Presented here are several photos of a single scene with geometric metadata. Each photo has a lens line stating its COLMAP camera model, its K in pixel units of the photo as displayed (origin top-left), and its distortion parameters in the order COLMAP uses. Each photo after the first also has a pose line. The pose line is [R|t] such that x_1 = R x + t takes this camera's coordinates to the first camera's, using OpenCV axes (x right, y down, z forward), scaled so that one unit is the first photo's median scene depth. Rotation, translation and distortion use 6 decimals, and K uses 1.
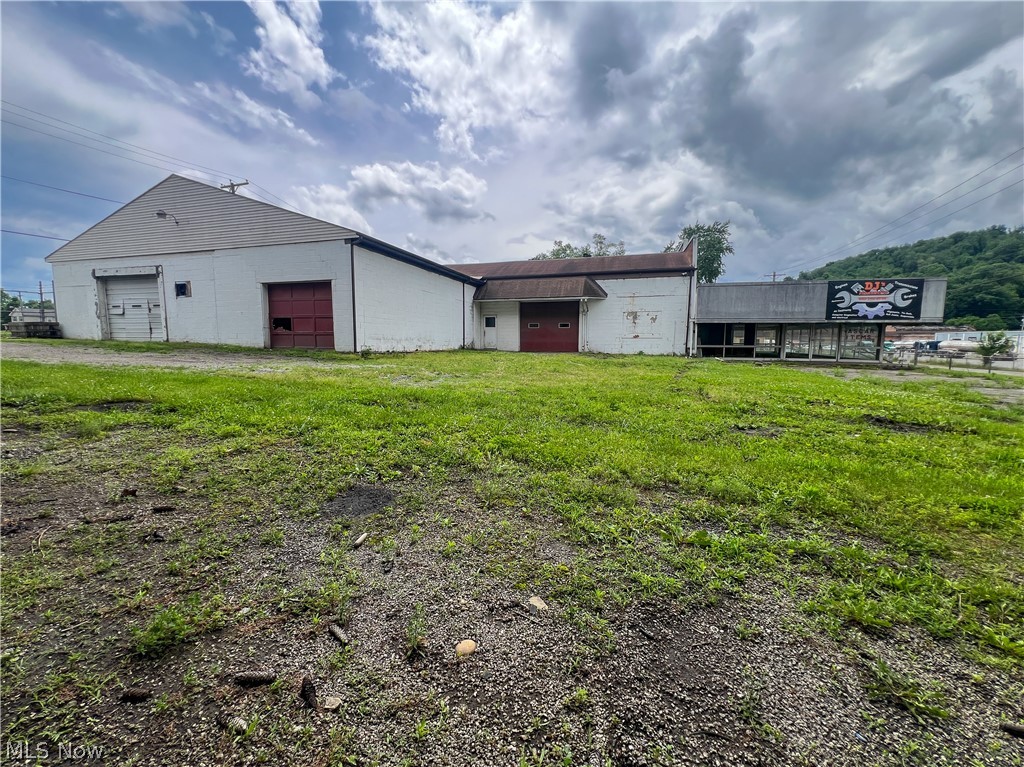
lens RADIAL K [[436.2, 0, 511.8], [0, 436.2, 394.0], [0, 0, 1]] dist [-0.001595, -0.000228]
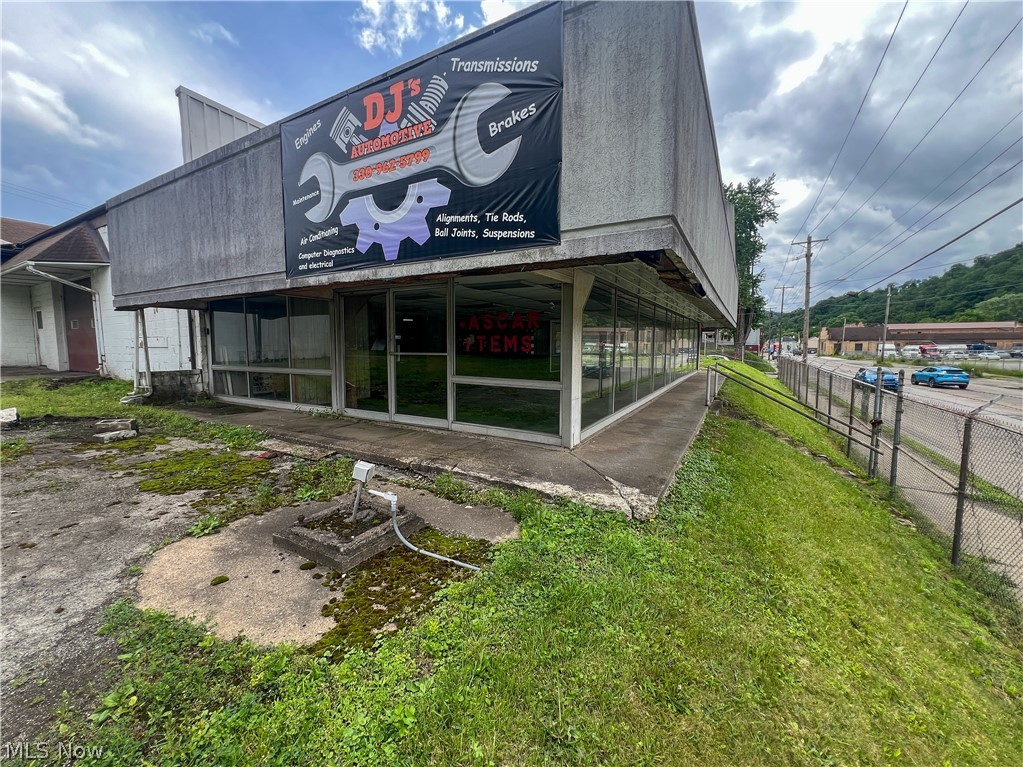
lens RADIAL K [[421.4, 0, 511.5], [0, 421.4, 383.5], [0, 0, 1]] dist [-0.001531, 0.000206]
pose [[0.977613, 0.012620, -0.210033, 0.918802], [-0.018728, 0.999457, -0.027118, -0.105476], [0.209577, 0.030444, 0.977318, 0.800698]]
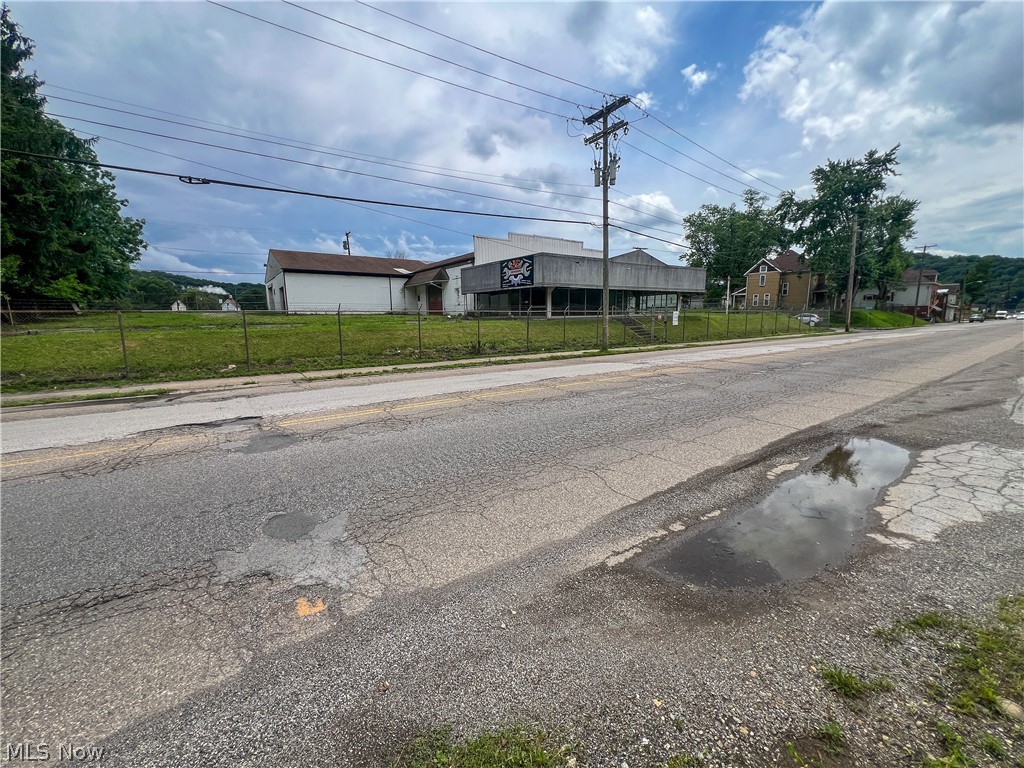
lens RADIAL K [[436.0, 0, 493.3], [0, 436.0, 368.1], [0, 0, 1]] dist [-0.000558, -0.000359]
pose [[0.784009, 0.056516, -0.618171, 1.630540], [-0.059523, 0.998103, 0.015759, 0.071631], [0.617889, 0.024440, 0.785885, -0.135920]]
